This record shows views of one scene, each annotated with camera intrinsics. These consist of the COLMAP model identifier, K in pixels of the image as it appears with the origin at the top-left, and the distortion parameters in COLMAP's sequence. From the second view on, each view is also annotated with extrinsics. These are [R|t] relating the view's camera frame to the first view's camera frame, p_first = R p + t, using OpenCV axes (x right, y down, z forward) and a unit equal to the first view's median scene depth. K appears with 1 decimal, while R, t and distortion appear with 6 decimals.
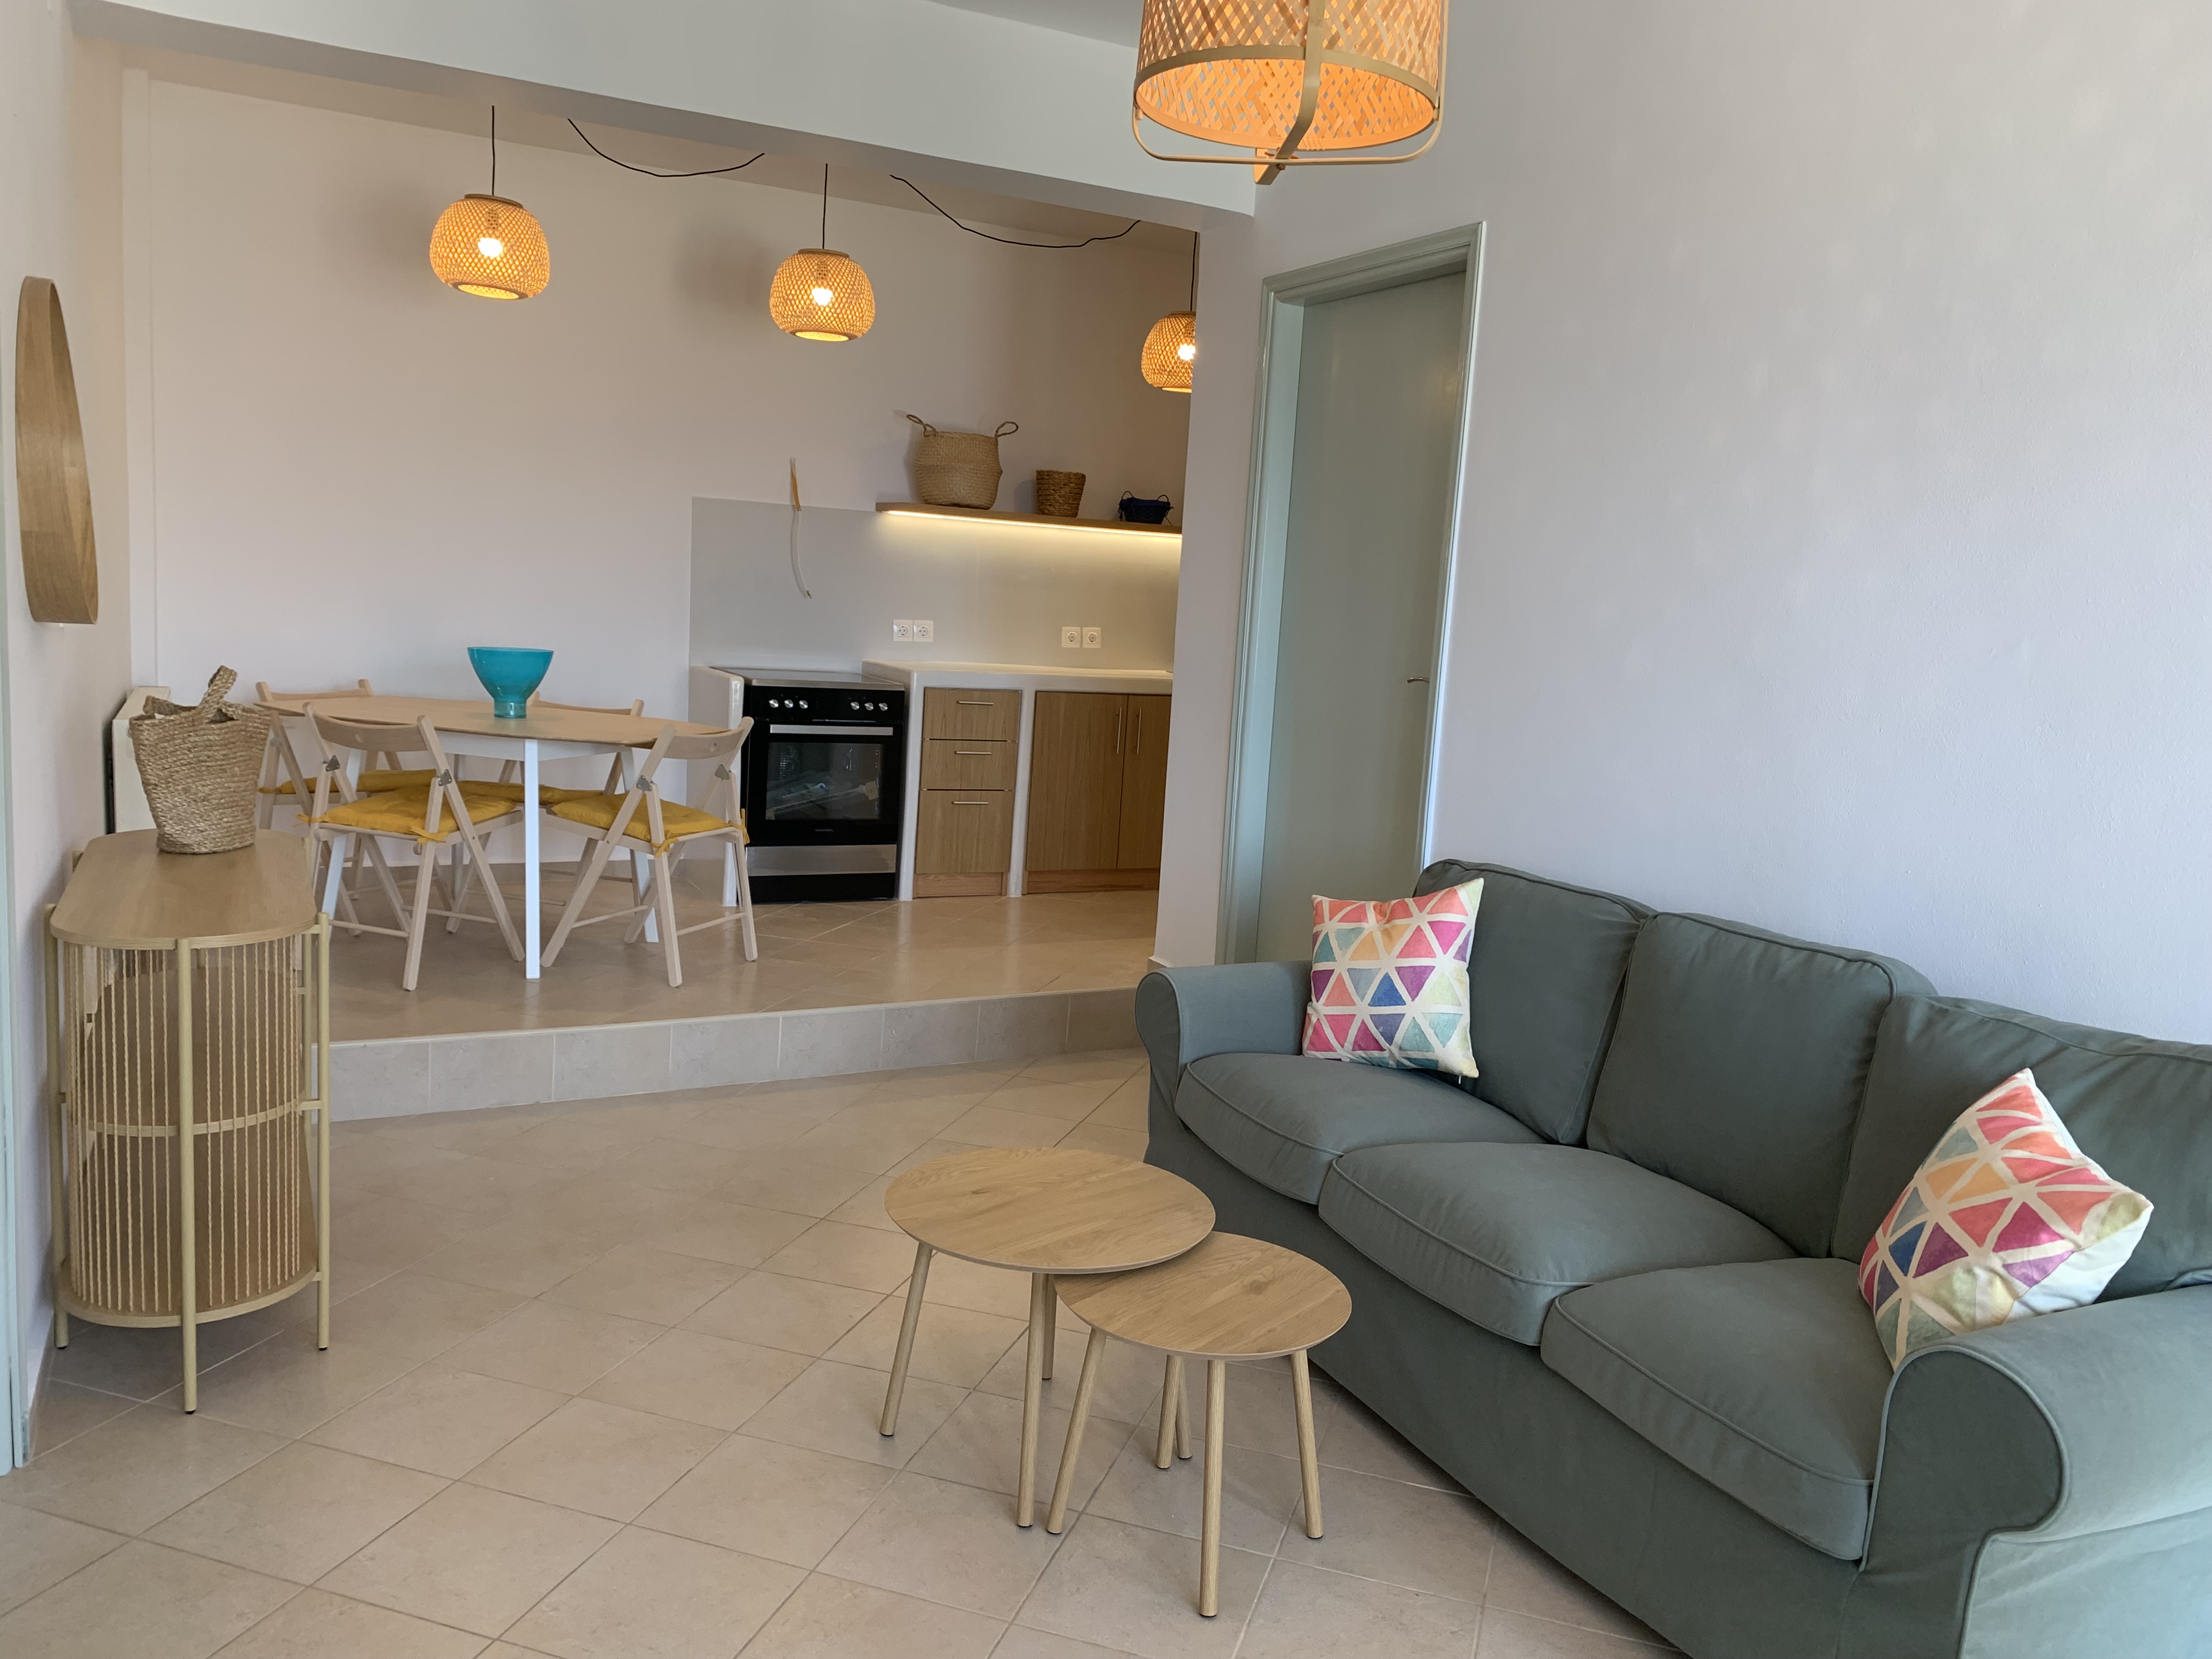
lens RADIAL K [[1749.4, 0, 1137.4], [0, 1749.4, 794.4], [0, 0, 1]] dist [0.183330, -0.385086]
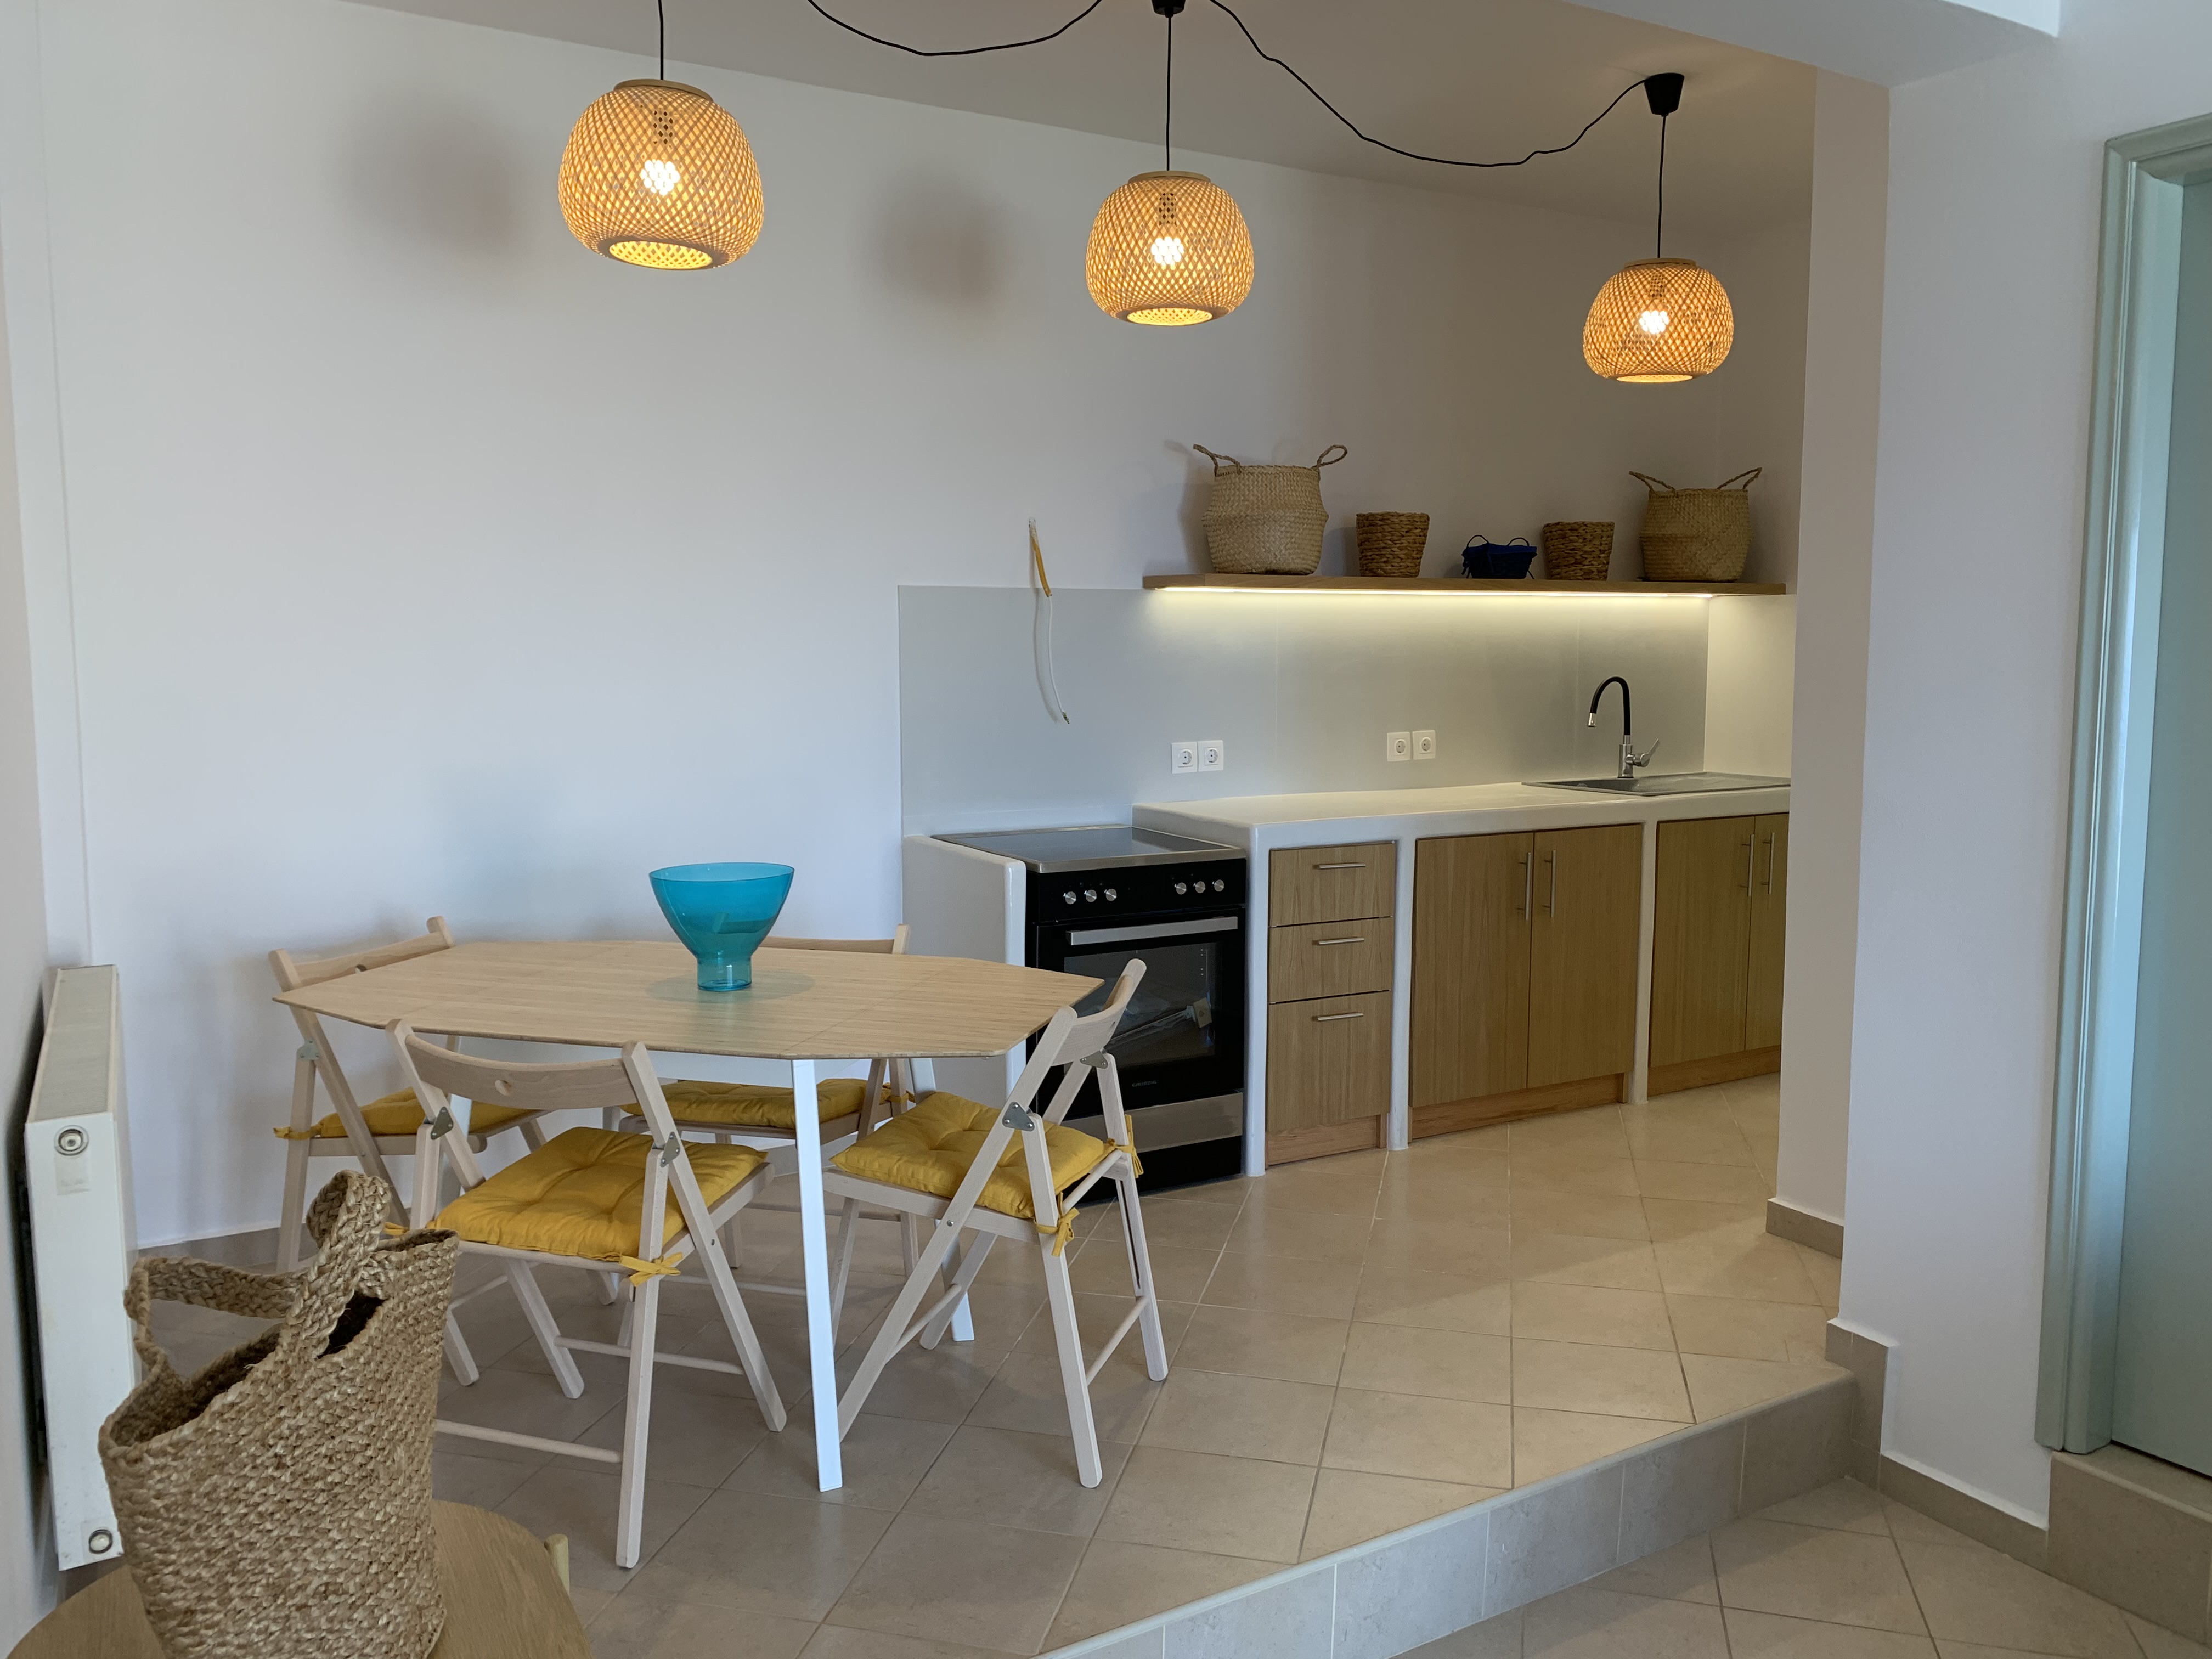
lens RADIAL K [[1749.4, 0, 1137.4], [0, 1749.4, 794.4], [0, 0, 1]] dist [0.183330, -0.385086]
pose [[0.996927, -0.065317, 0.043257, -0.195603], [0.066412, 0.997494, -0.024380, -0.068029], [-0.041556, 0.027178, 0.998766, 0.340954]]
